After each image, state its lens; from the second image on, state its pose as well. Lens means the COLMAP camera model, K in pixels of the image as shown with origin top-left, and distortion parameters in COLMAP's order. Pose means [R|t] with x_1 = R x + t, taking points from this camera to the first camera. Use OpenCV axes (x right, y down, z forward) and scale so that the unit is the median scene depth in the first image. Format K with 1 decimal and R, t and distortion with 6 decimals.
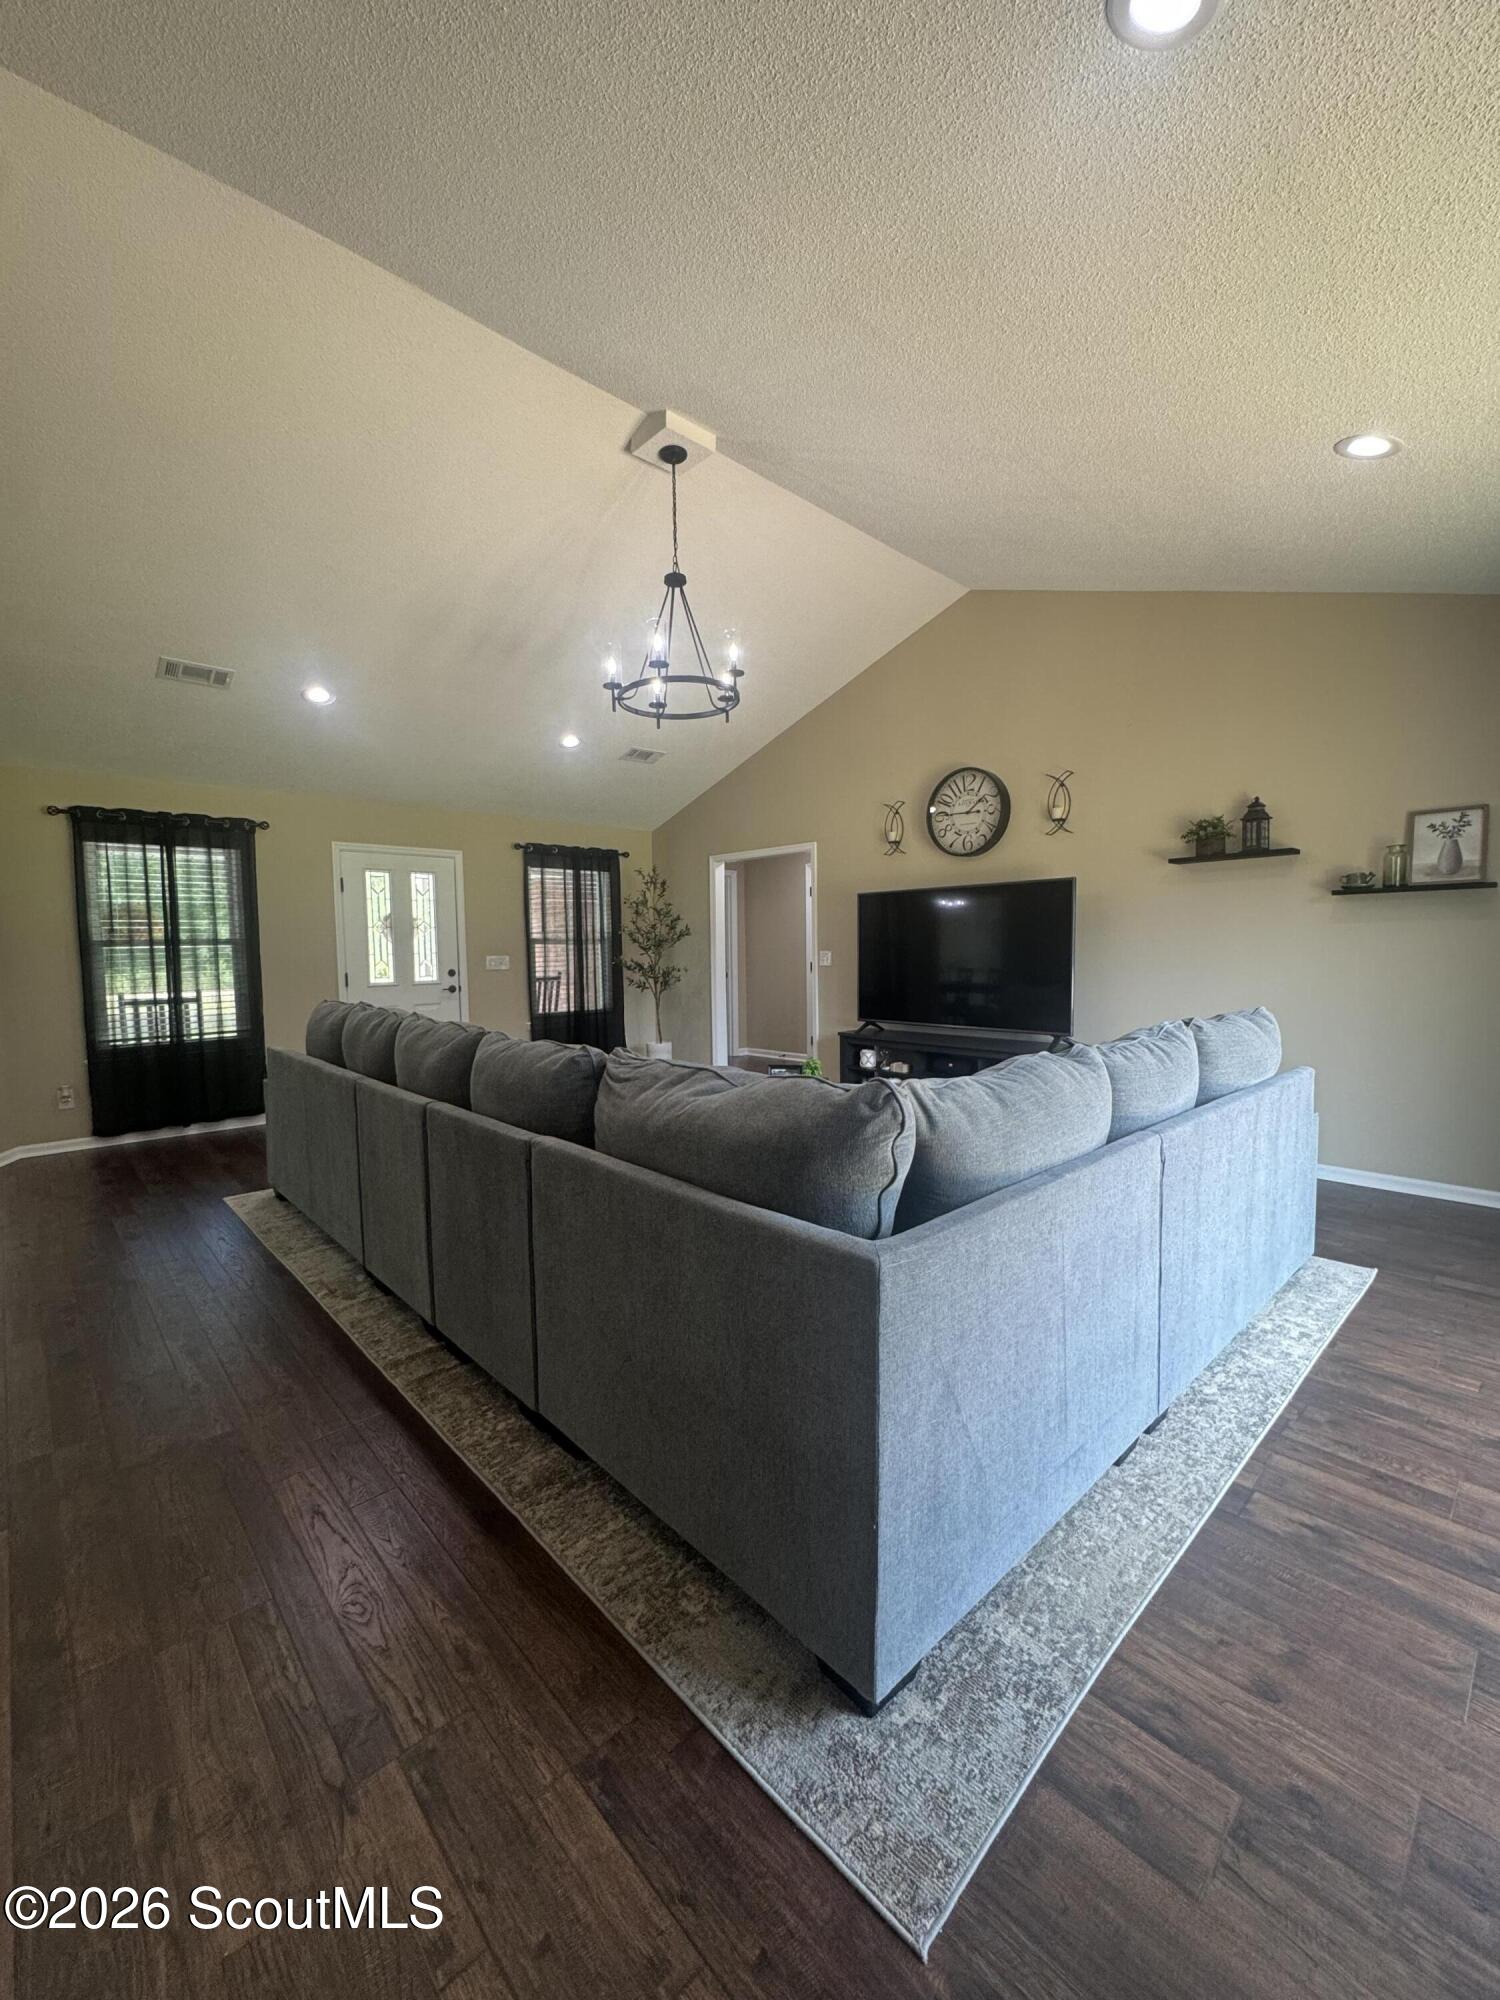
lens RADIAL K [[808.2, 0, 750.0], [0, 808.2, 1000.0], [0, 0, 1]] dist [0.000142, -0.000048]
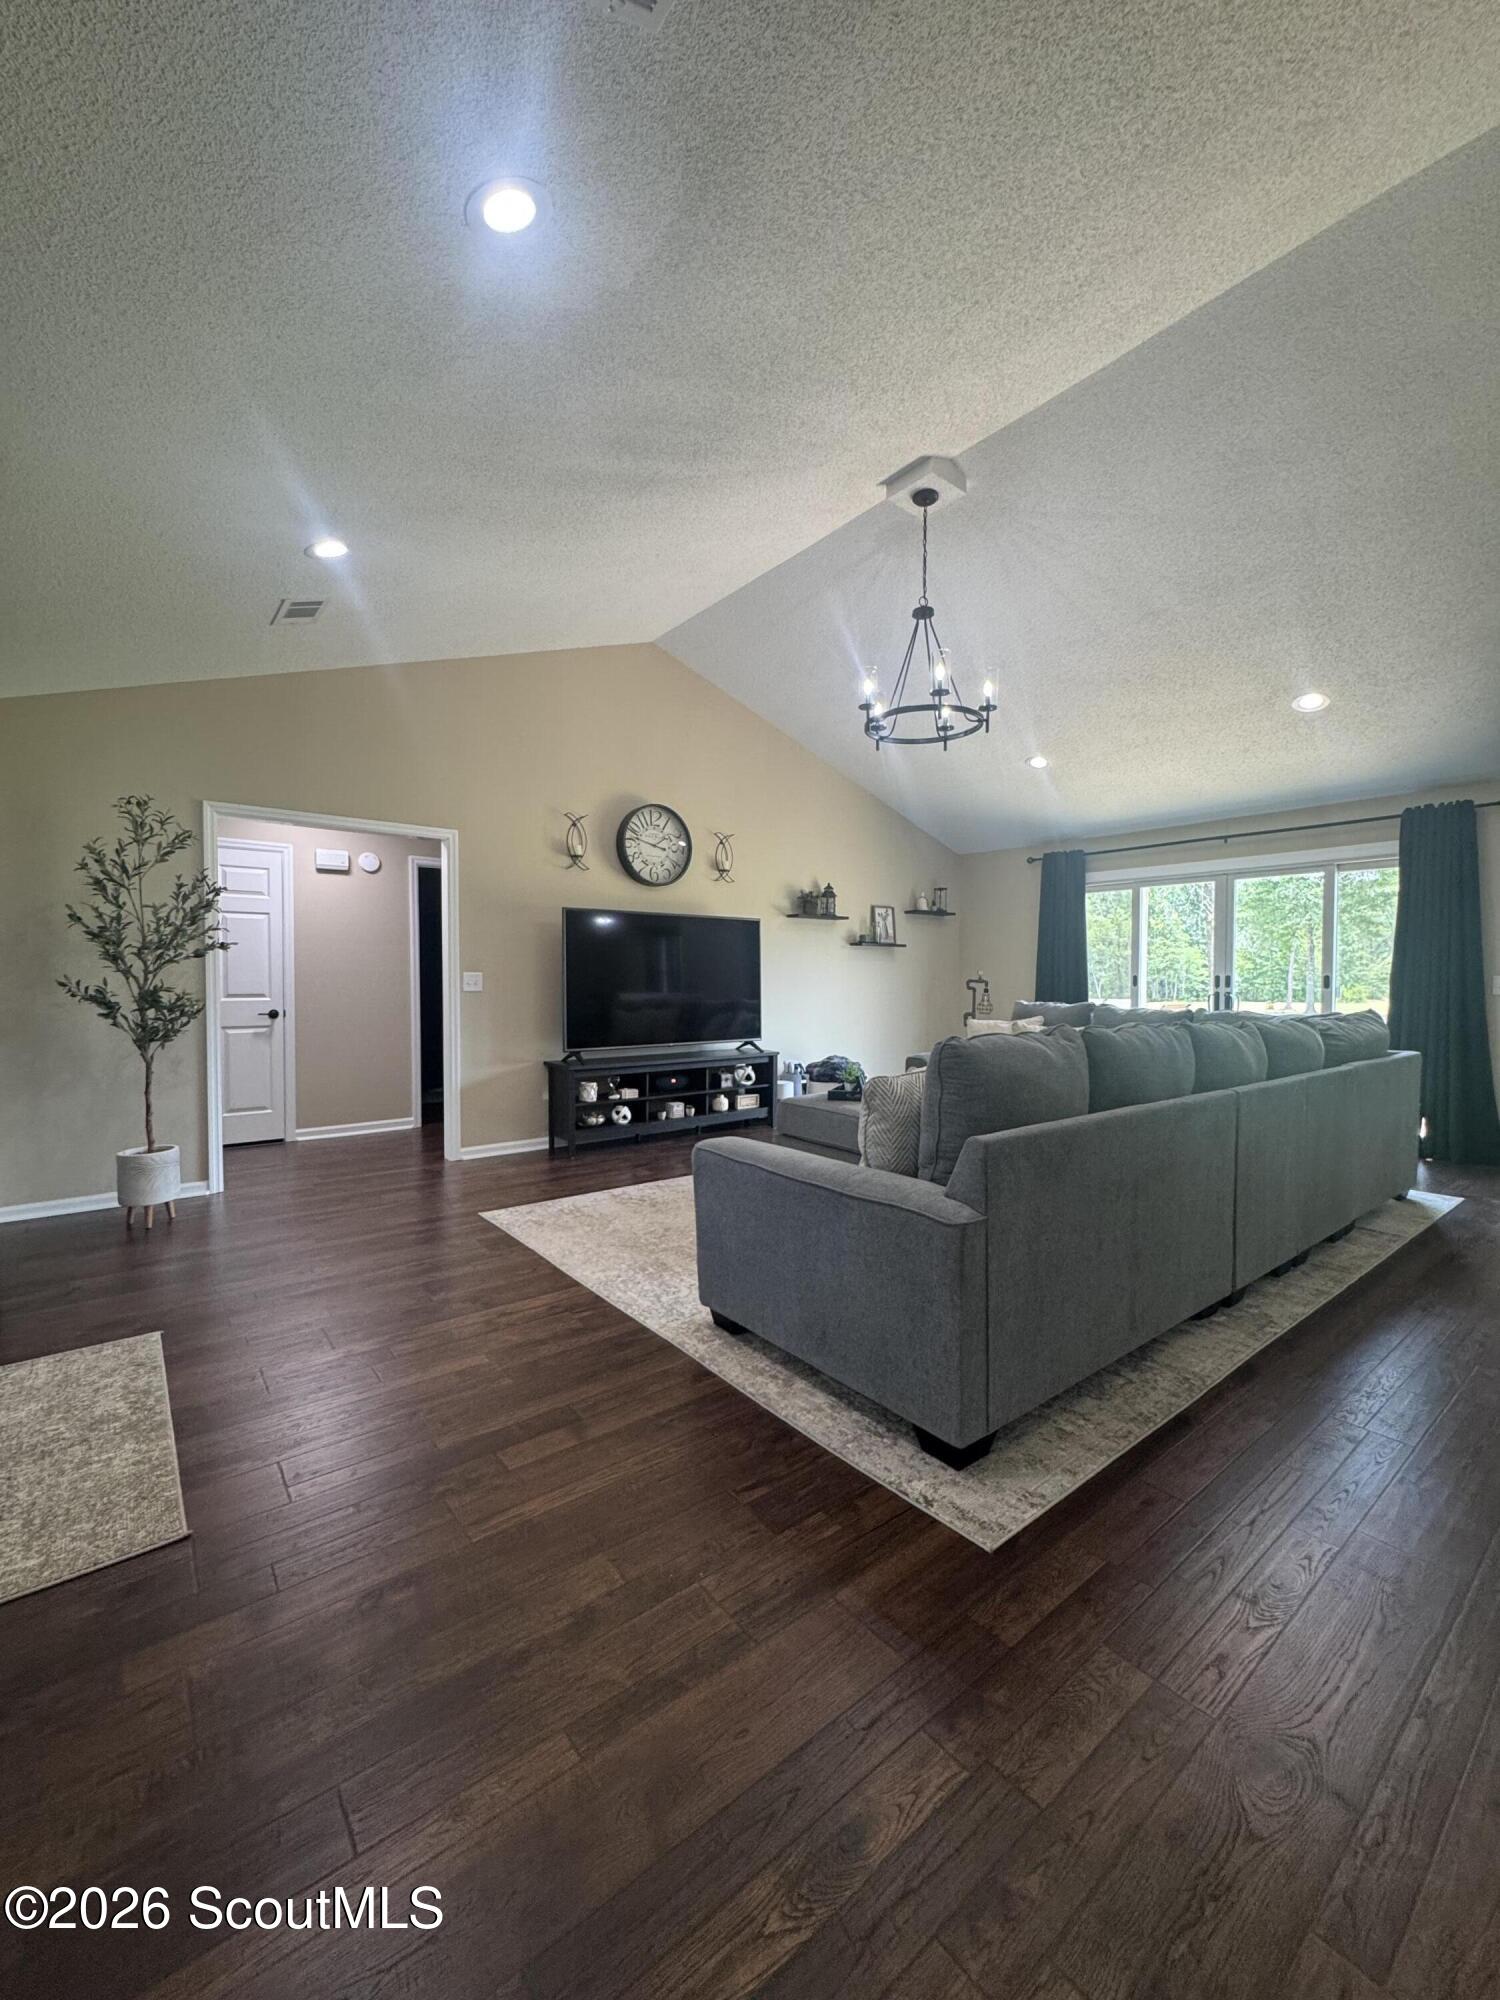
lens RADIAL K [[802.3, 0, 750.0], [0, 802.3, 1000.0], [0, 0, 1]] dist [-0.001127, -0.000405]
pose [[0.079454, -0.013372, 0.996749, -0.983596], [0.065136, 0.997843, 0.008195, -0.033781], [-0.994708, 0.064273, 0.080154, 0.998753]]
